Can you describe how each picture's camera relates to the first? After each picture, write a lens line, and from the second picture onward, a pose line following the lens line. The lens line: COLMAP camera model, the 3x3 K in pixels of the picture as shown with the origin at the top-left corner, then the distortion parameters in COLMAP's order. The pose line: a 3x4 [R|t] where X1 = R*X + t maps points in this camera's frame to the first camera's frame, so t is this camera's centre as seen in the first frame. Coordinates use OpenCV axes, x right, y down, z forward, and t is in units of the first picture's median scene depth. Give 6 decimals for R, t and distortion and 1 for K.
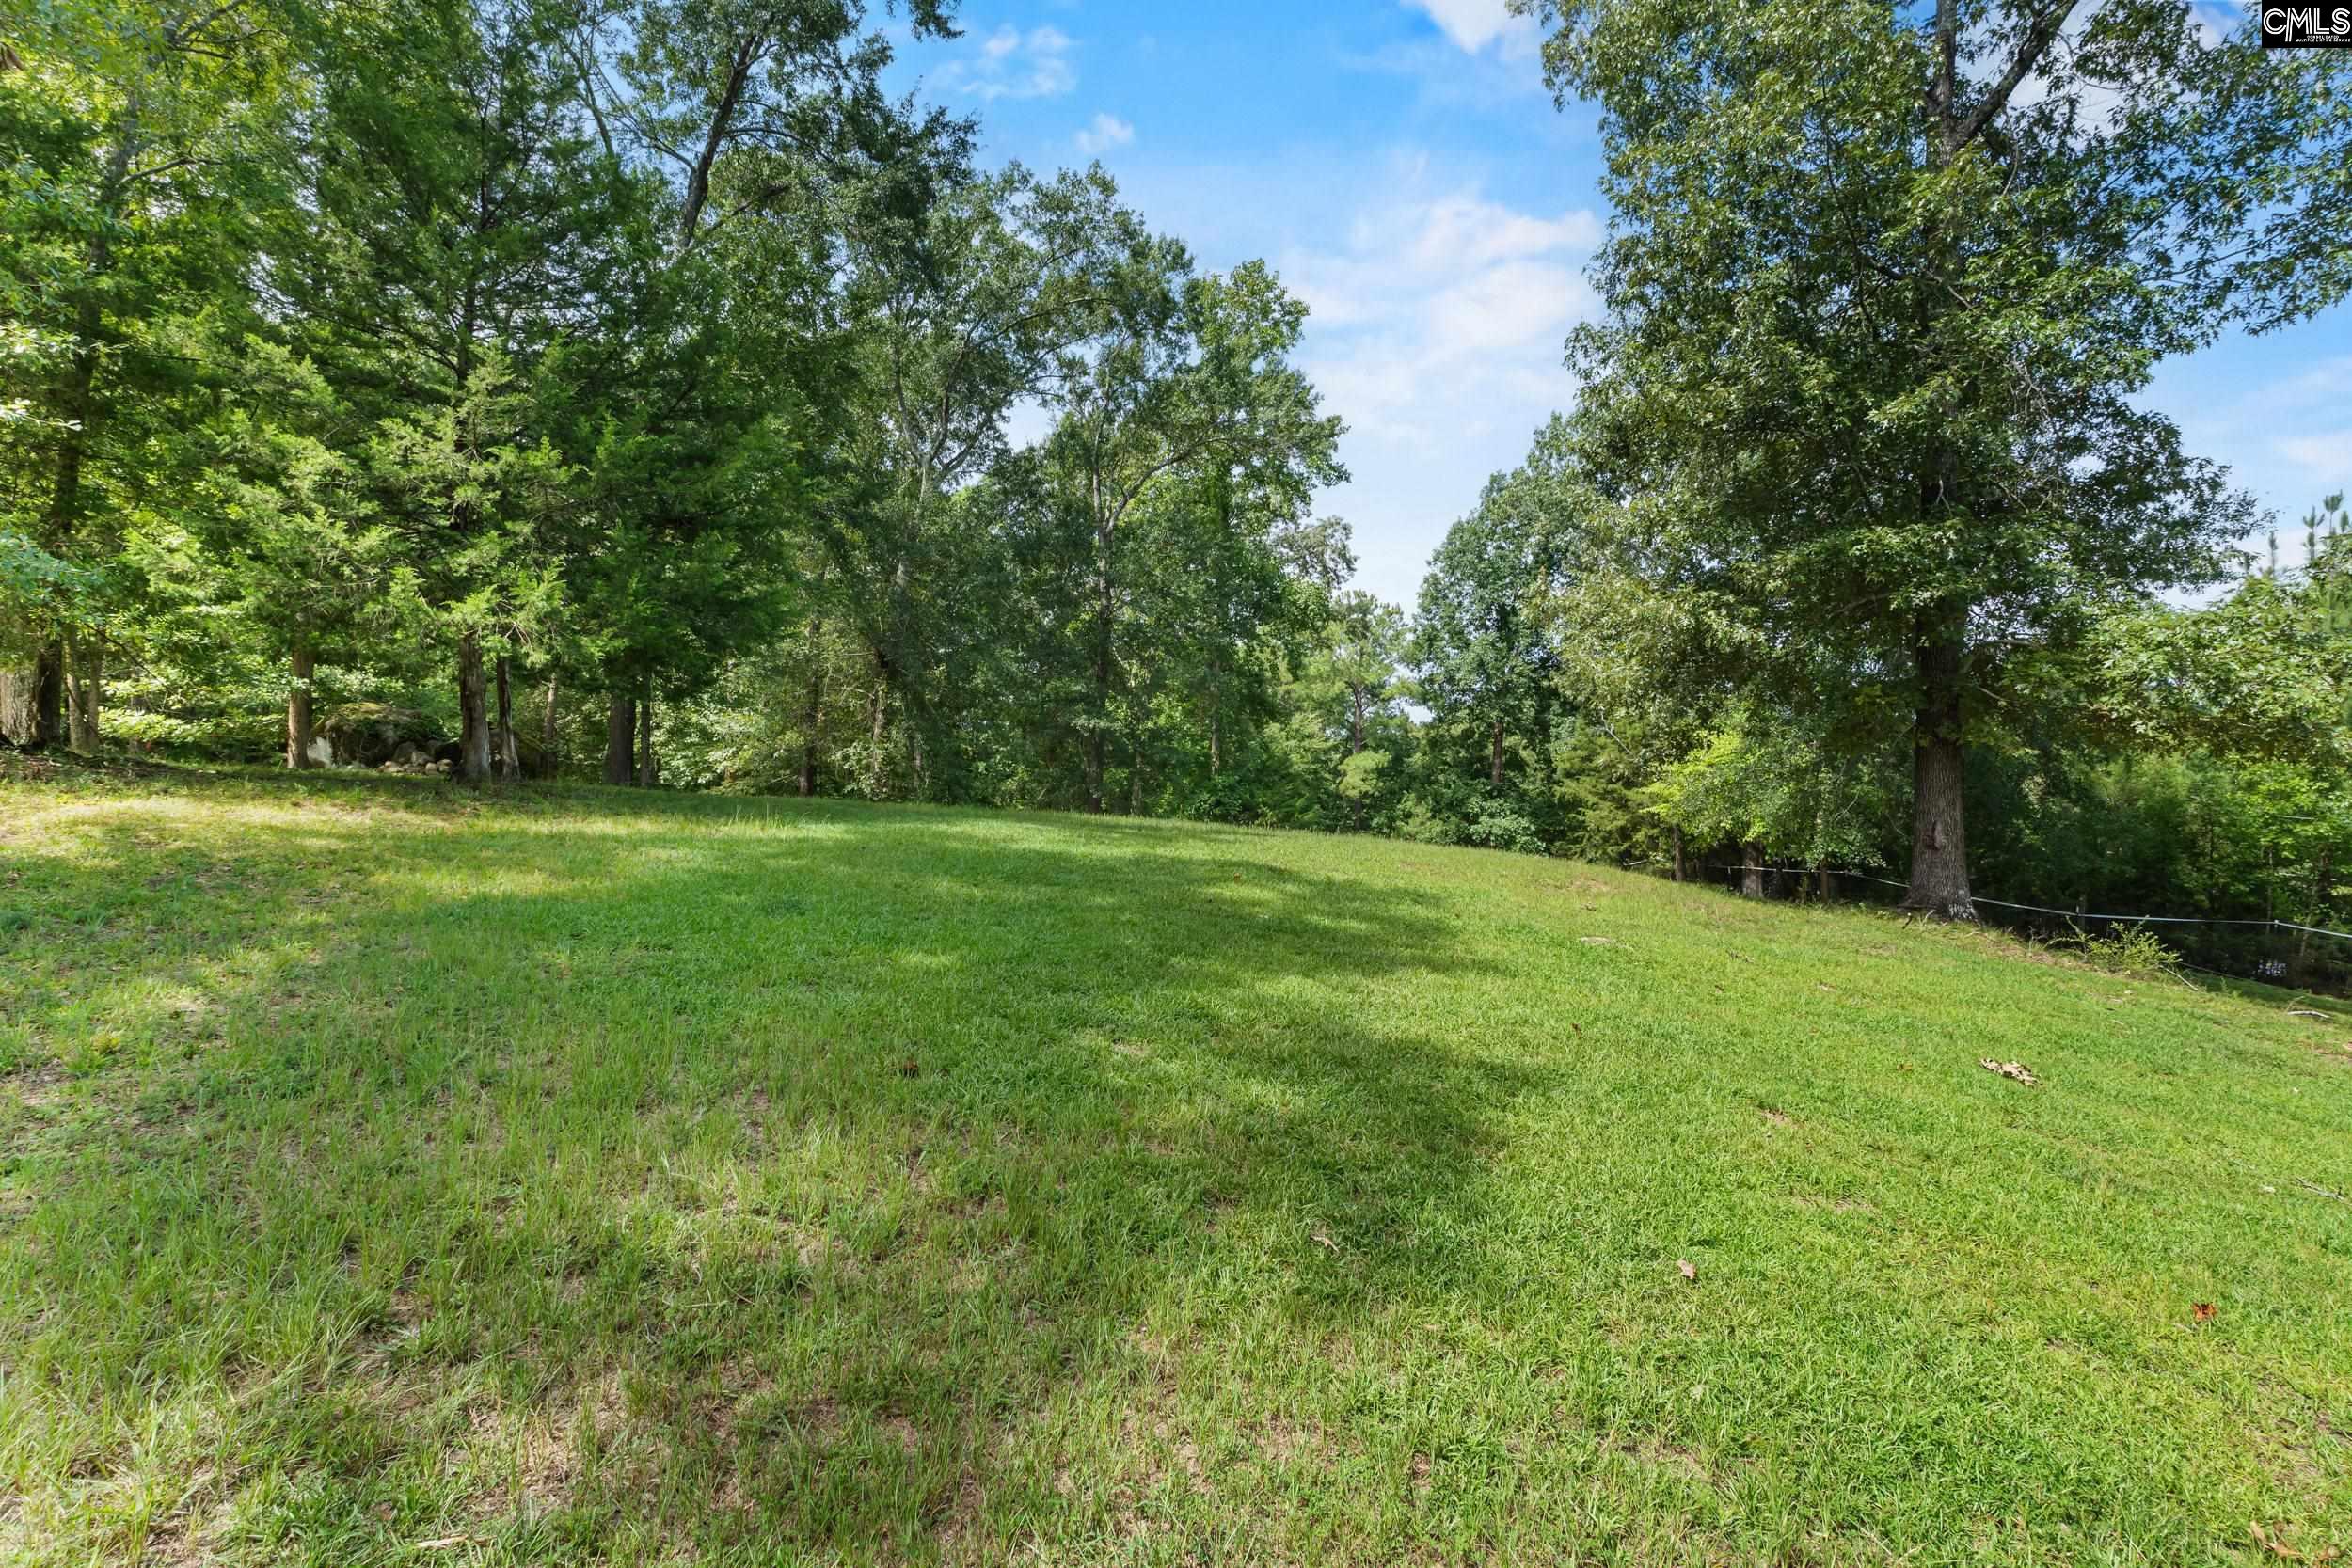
lens RADIAL K [[1079.6, 0, 1177.0], [0, 1079.6, 780.3], [0, 0, 1]] dist [-0.006988, -0.000473]
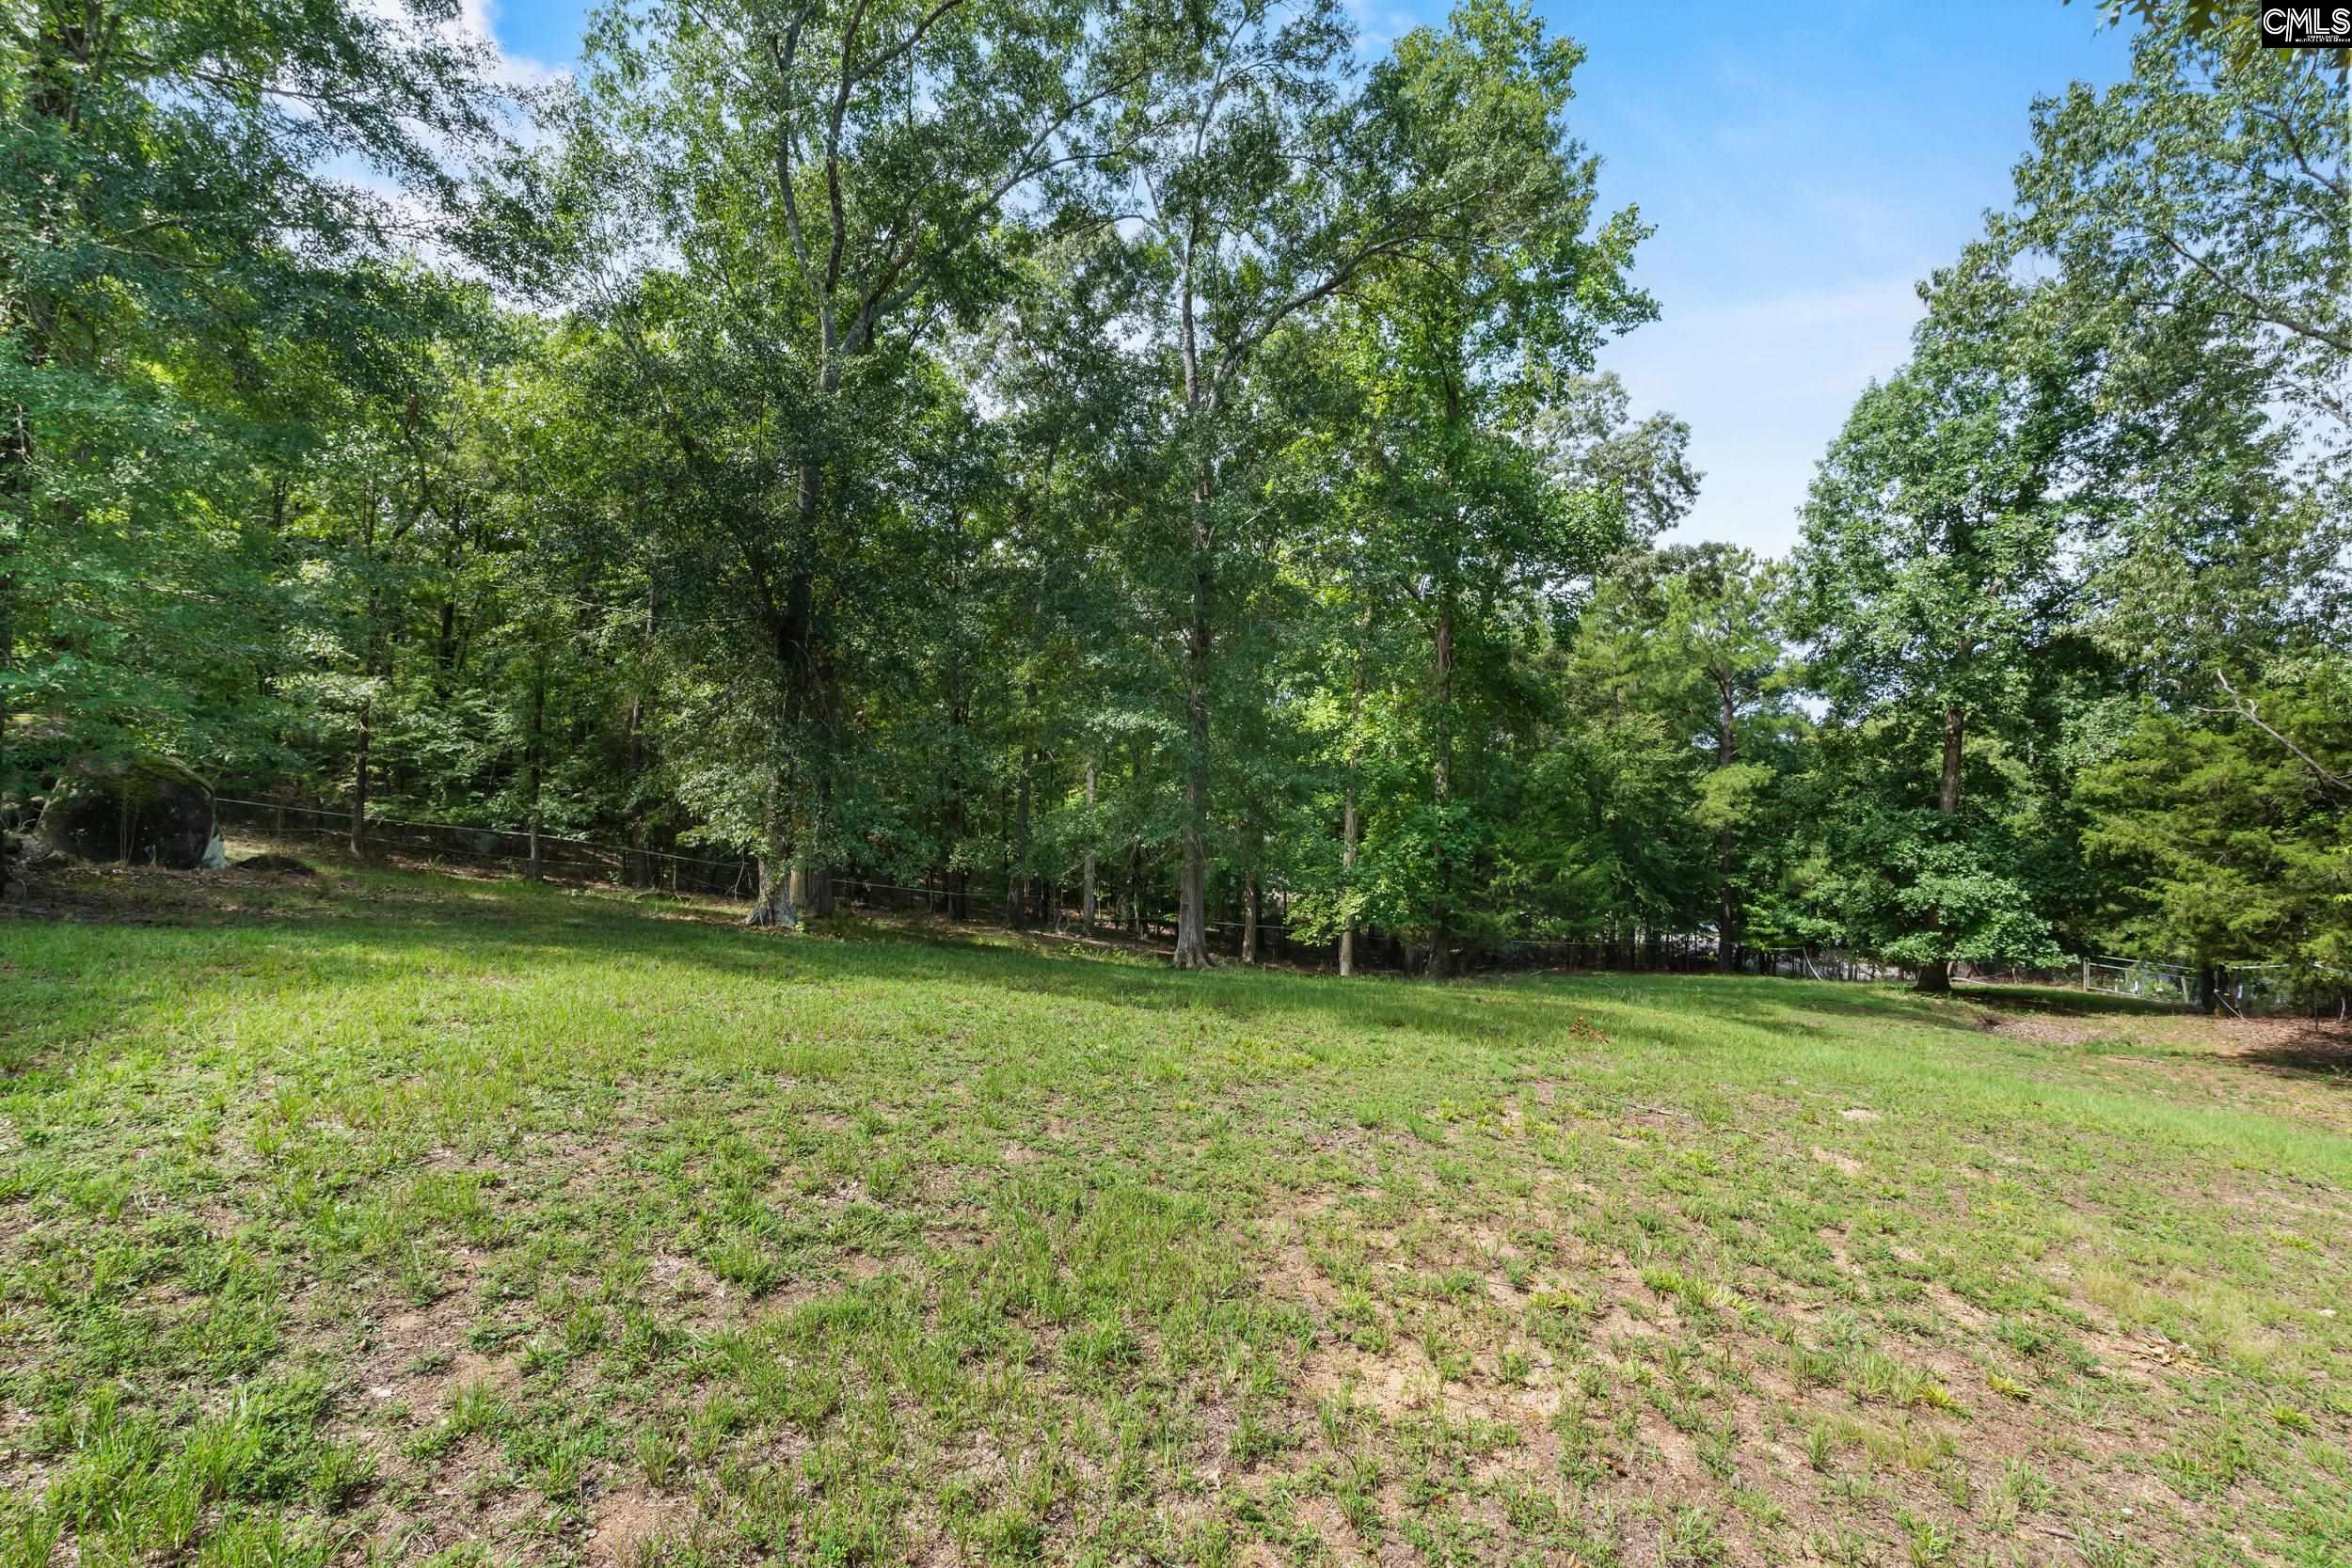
lens RADIAL K [[1079.6, 0, 1174.1], [0, 1079.6, 782.1], [0, 0, 1]] dist [-0.006988, -0.000473]
pose [[0.943507, -0.004142, -0.331327, 0.089757], [-0.000445, 0.999905, -0.013768, -0.007594], [0.331353, 0.013138, 0.943415, 0.301056]]
